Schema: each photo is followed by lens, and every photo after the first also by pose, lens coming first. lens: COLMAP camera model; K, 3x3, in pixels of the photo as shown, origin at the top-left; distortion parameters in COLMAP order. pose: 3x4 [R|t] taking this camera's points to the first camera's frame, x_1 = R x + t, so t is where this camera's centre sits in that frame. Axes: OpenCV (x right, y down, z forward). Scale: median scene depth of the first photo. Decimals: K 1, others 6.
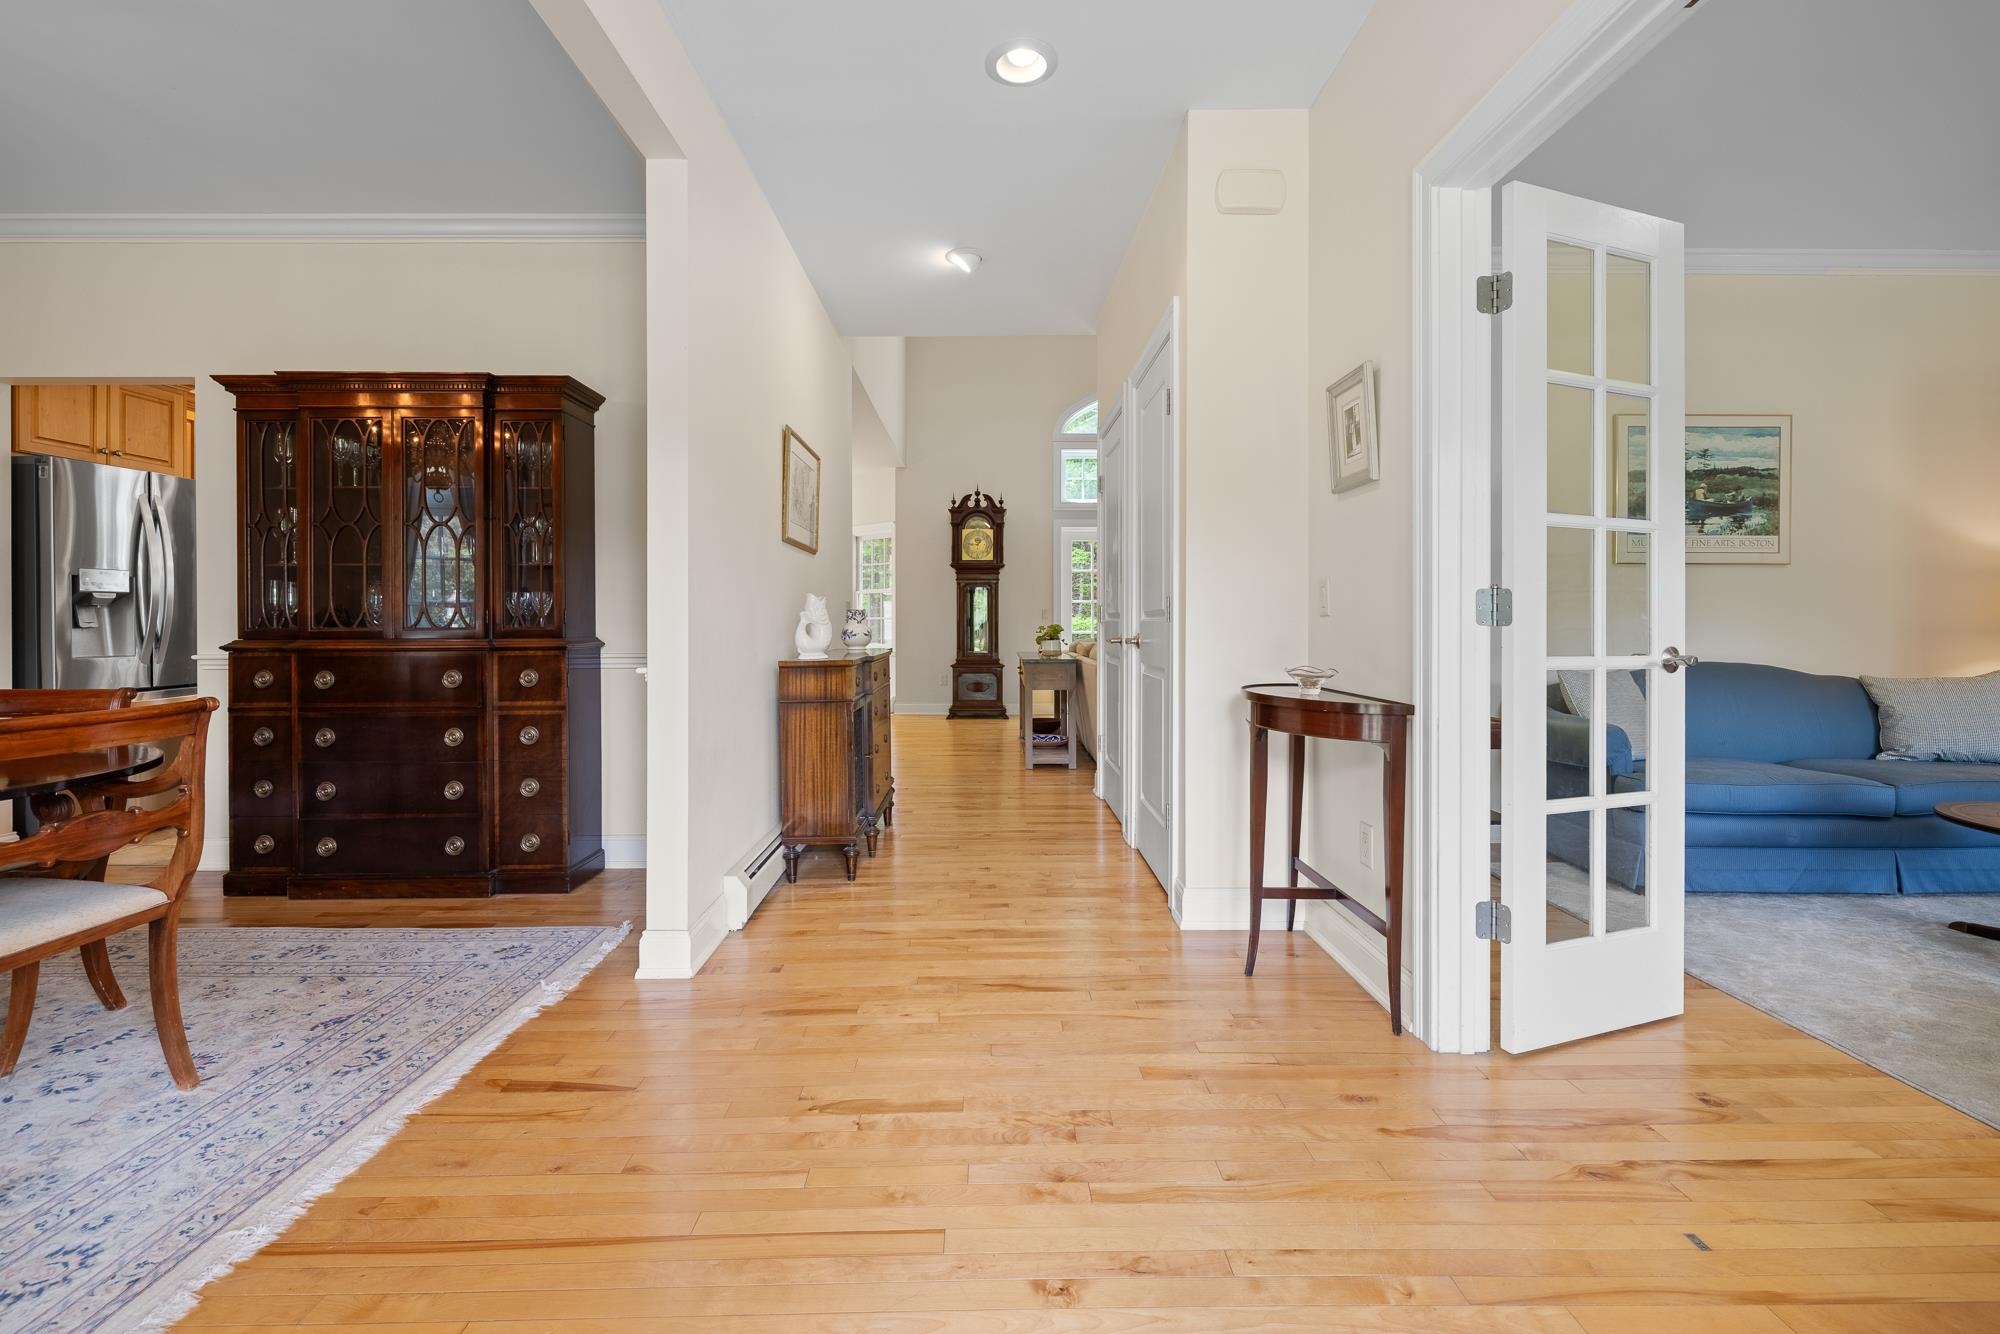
lens RADIAL K [[860.0, 0, 1008.0], [0, 860.0, 628.0], [0, 0, 1]] dist [-0.001845, -0.000580]
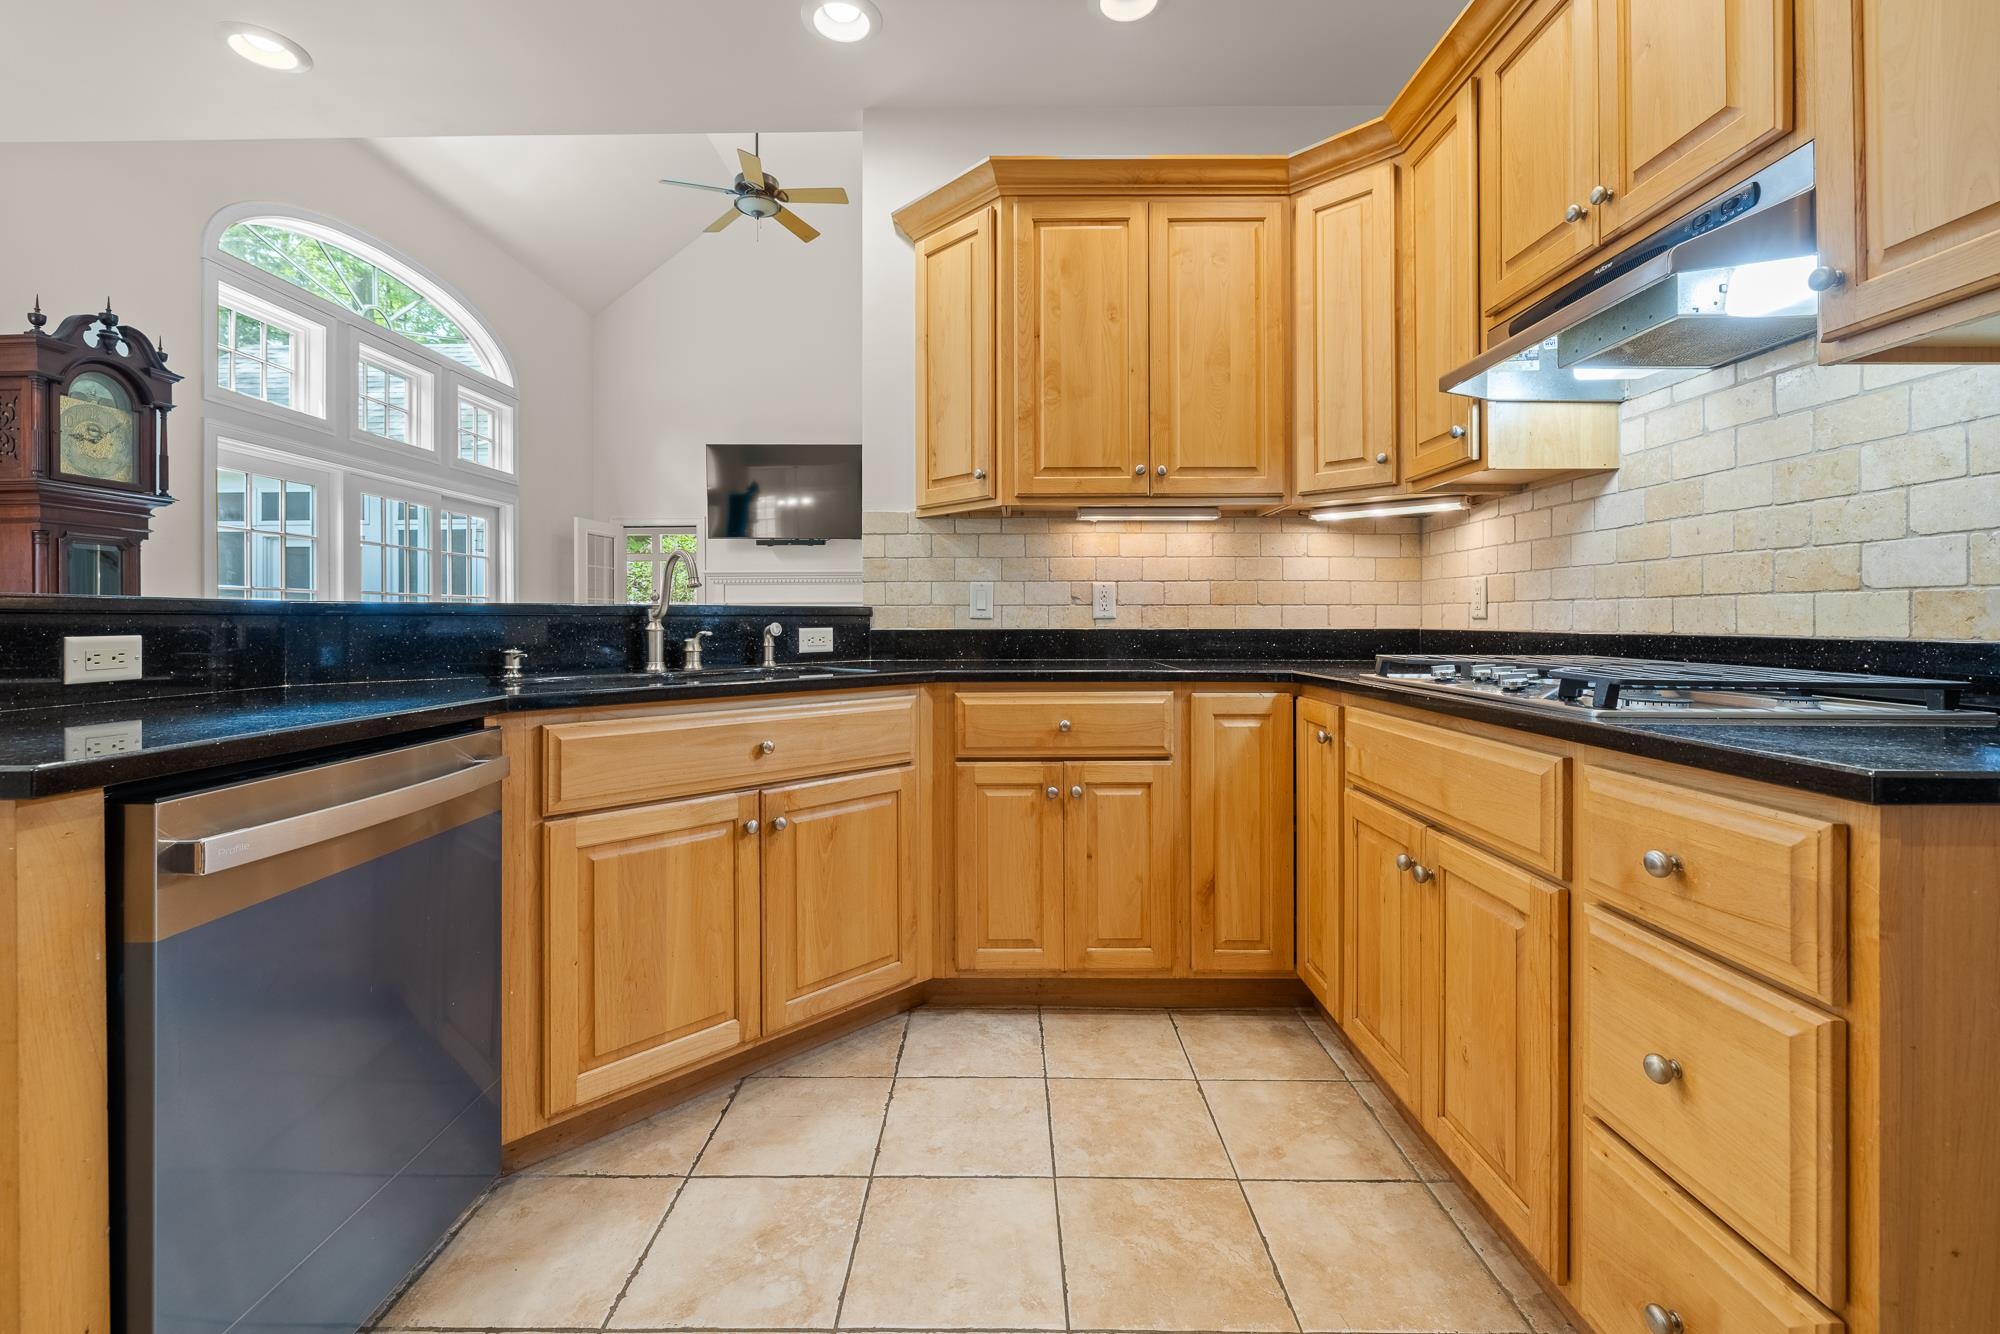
lens RADIAL K [[860.0, 0, 1005.0], [0, 860.0, 612.4], [0, 0, 1]] dist [-0.001845, -0.000580]
pose [[0.028207, 0.011646, 0.999534, -1.221469], [0.013060, 0.999842, -0.012018, -0.013649], [-0.999517, 0.013393, 0.028051, 1.566026]]
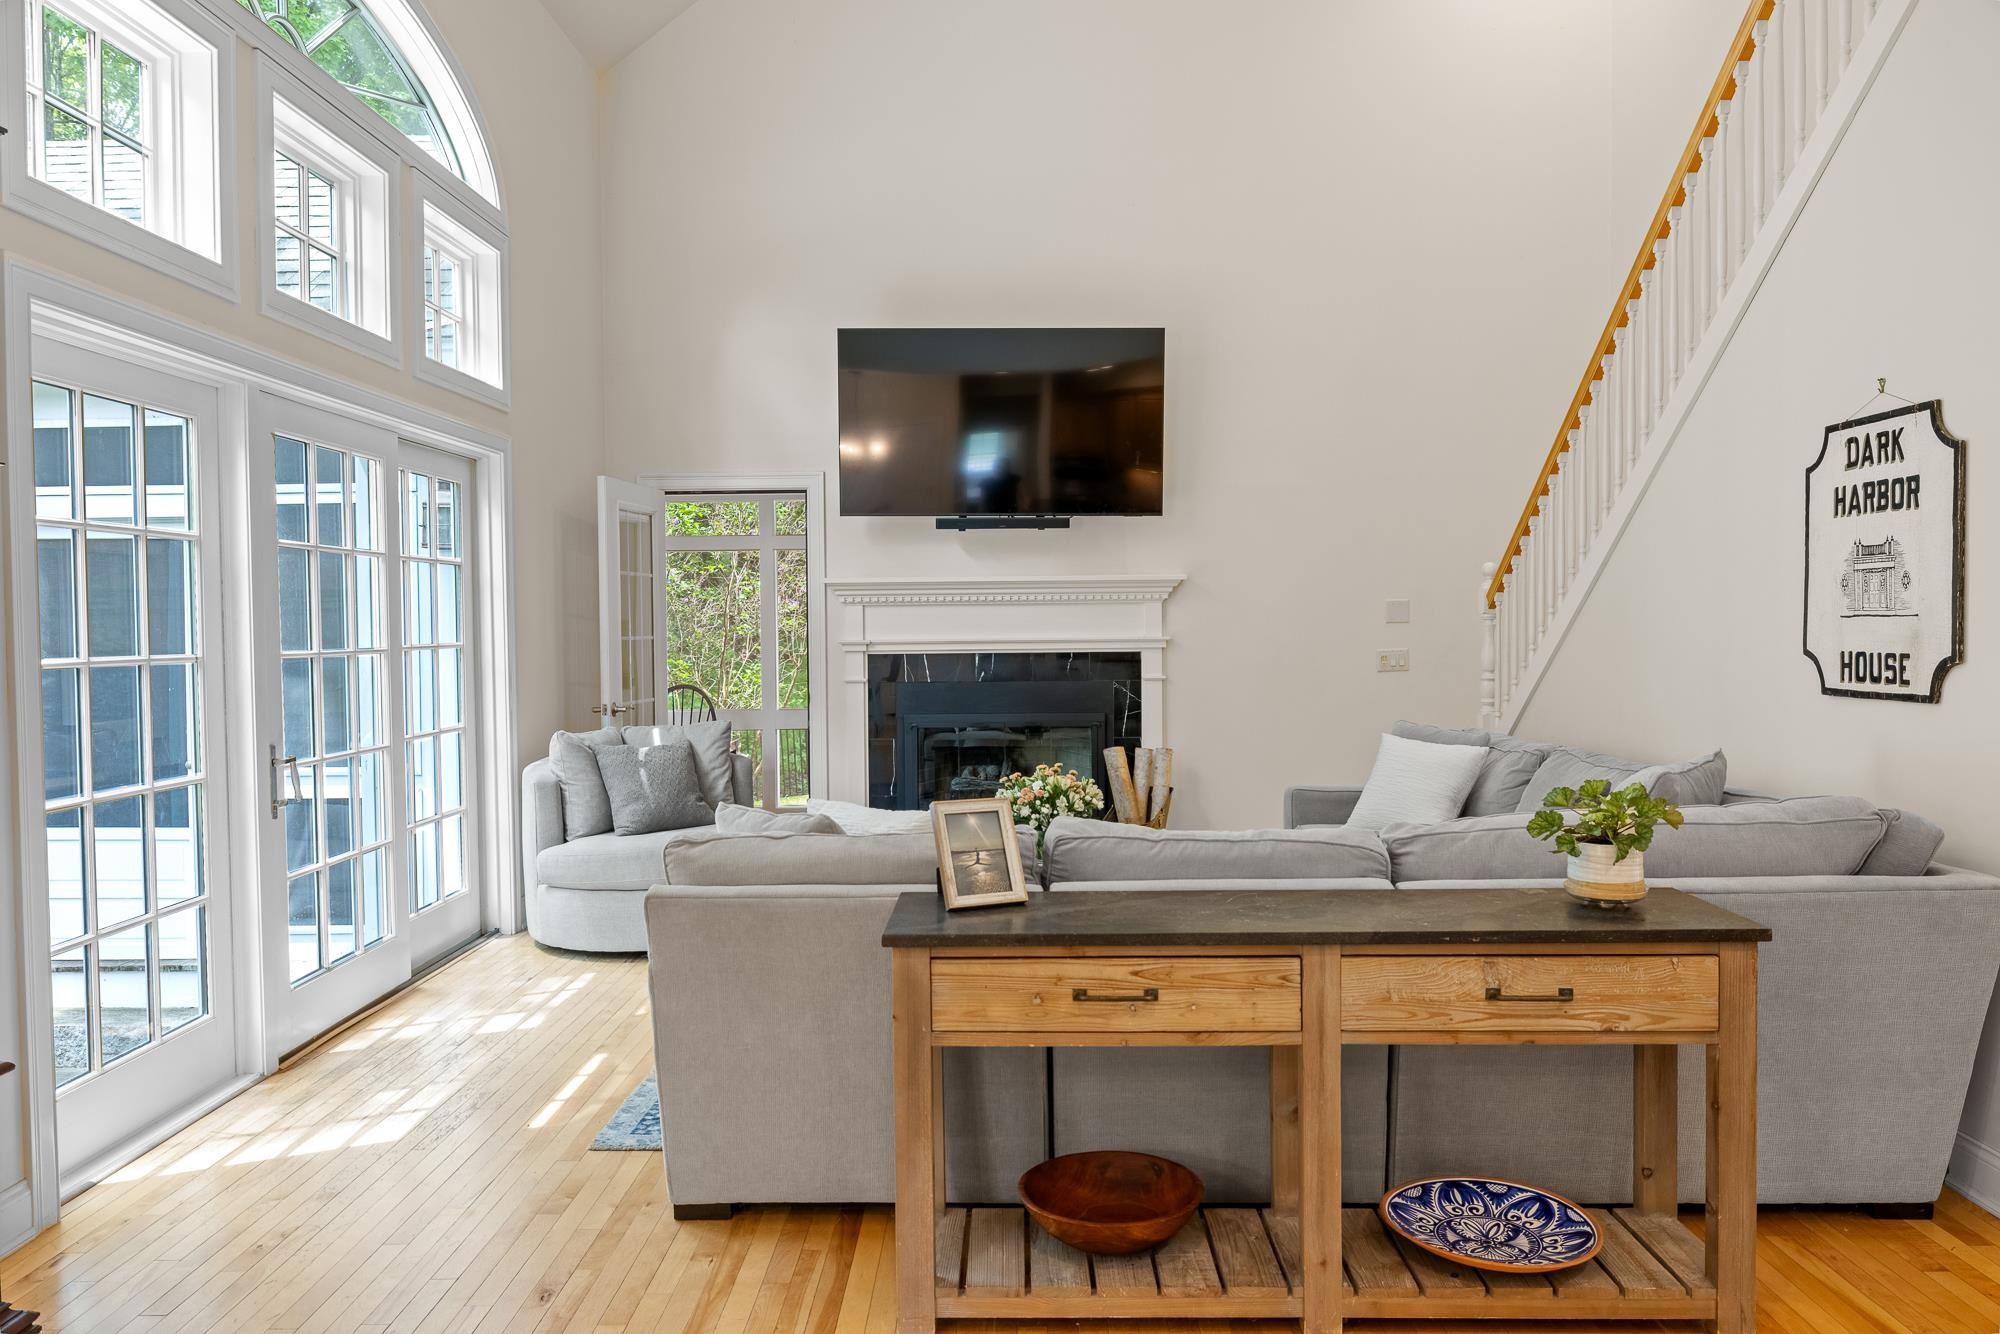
lens RADIAL K [[1384.3, 0, 993.8], [0, 1384.3, 656.8], [0, 0, 1]] dist [0.020195, -0.003506]
pose [[0.038173, -0.022390, 0.999020, -0.760284], [0.014826, 0.999652, 0.021837, -0.108593], [-0.999161, 0.013978, 0.038492, 2.234347]]
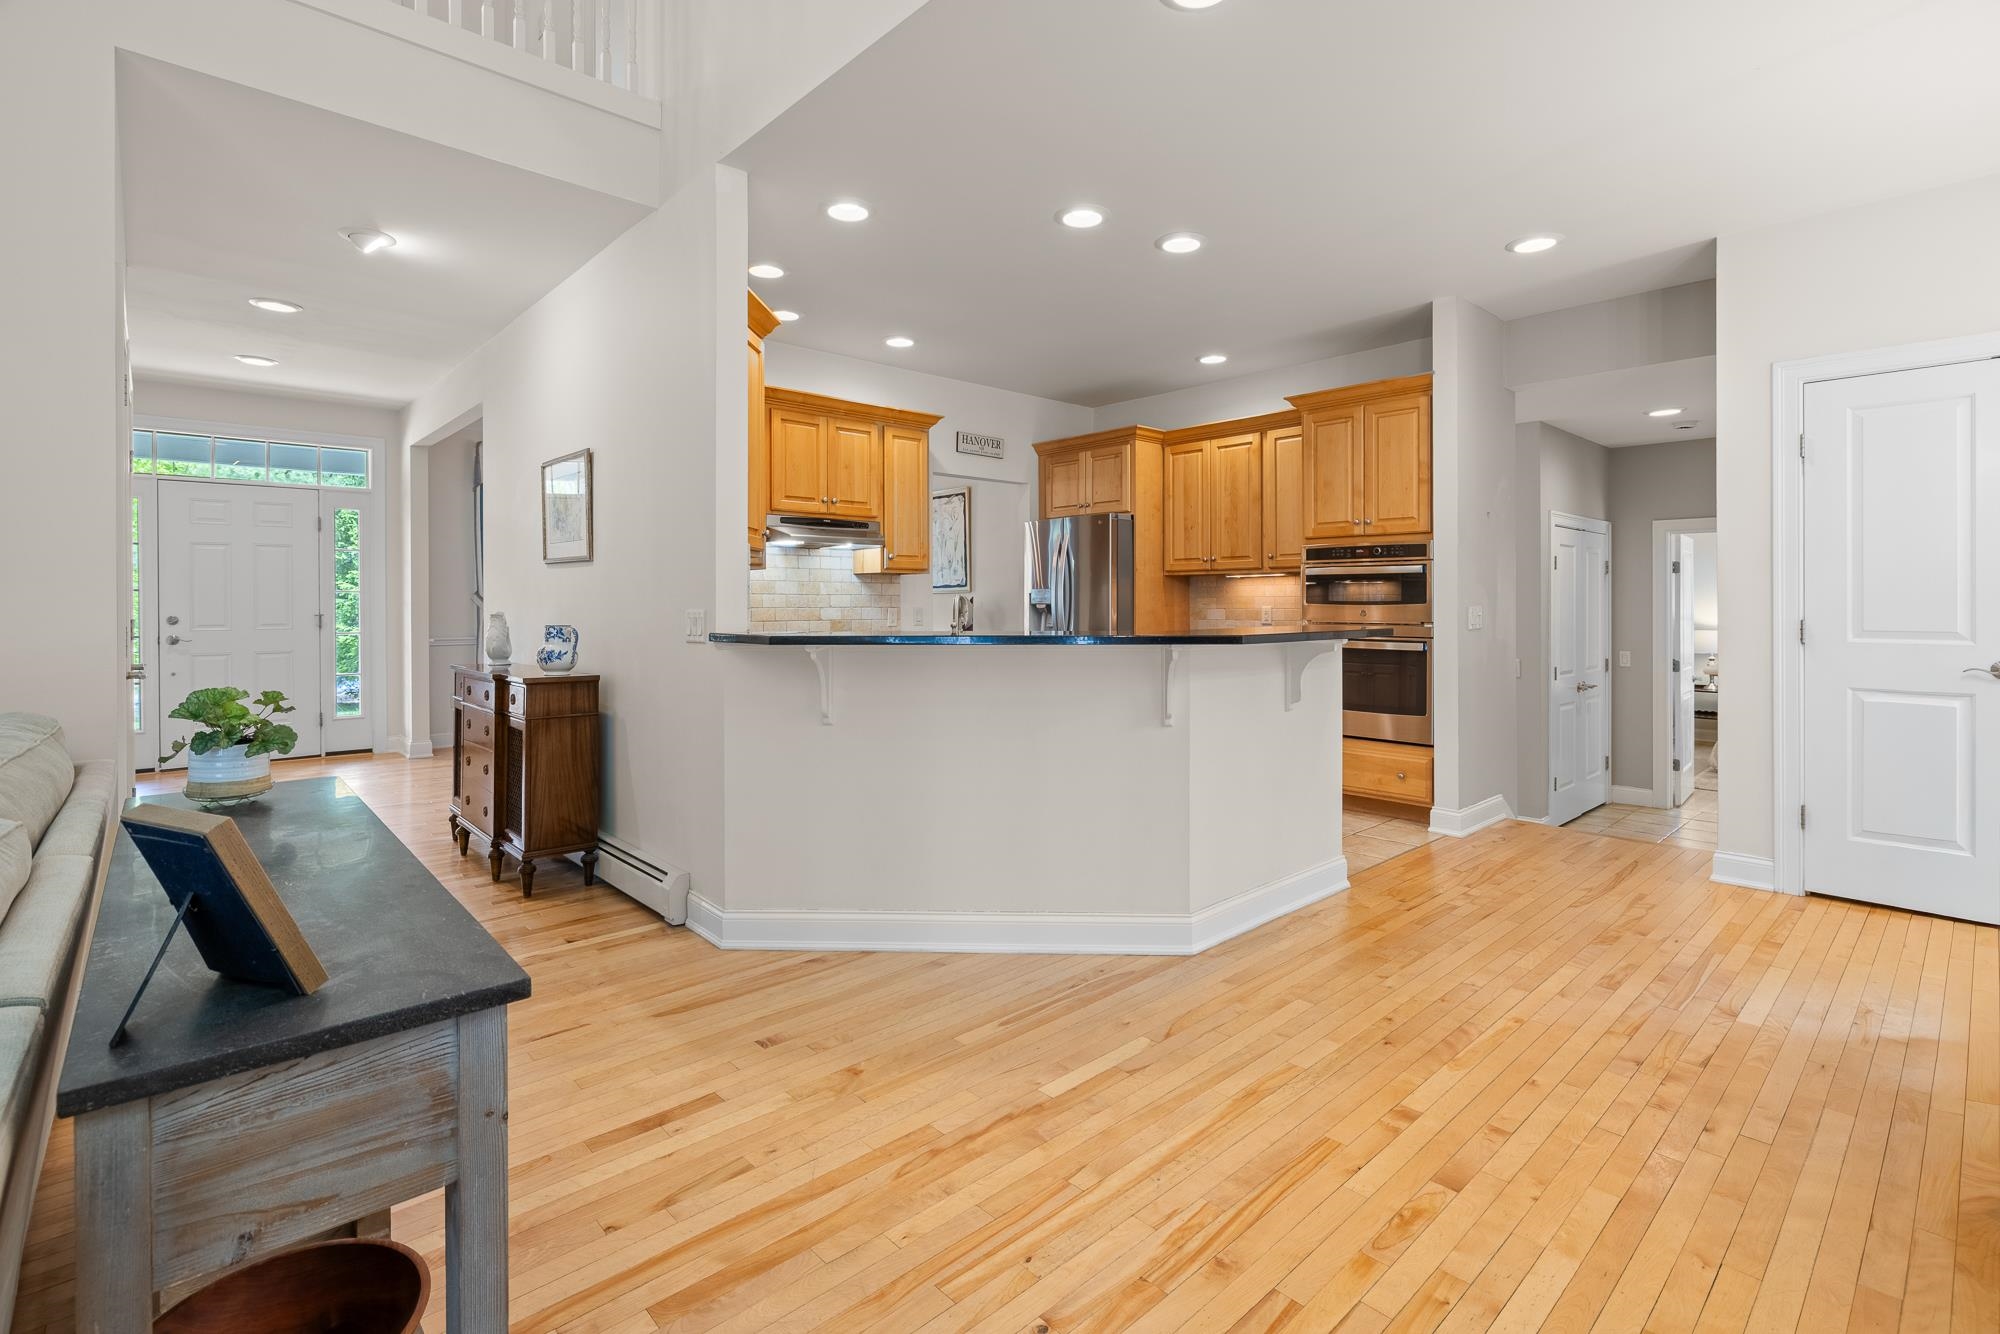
lens RADIAL K [[924.4, 0, 1003.9], [0, 924.4, 594.4], [0, 0, 1]] dist [-0.005830, -0.000228]
pose [[-0.750842, -0.001918, -0.660479, 0.094150], [-0.001412, 0.999998, -0.001300, -0.071266], [0.660480, -0.000044, -0.750844, 2.675290]]
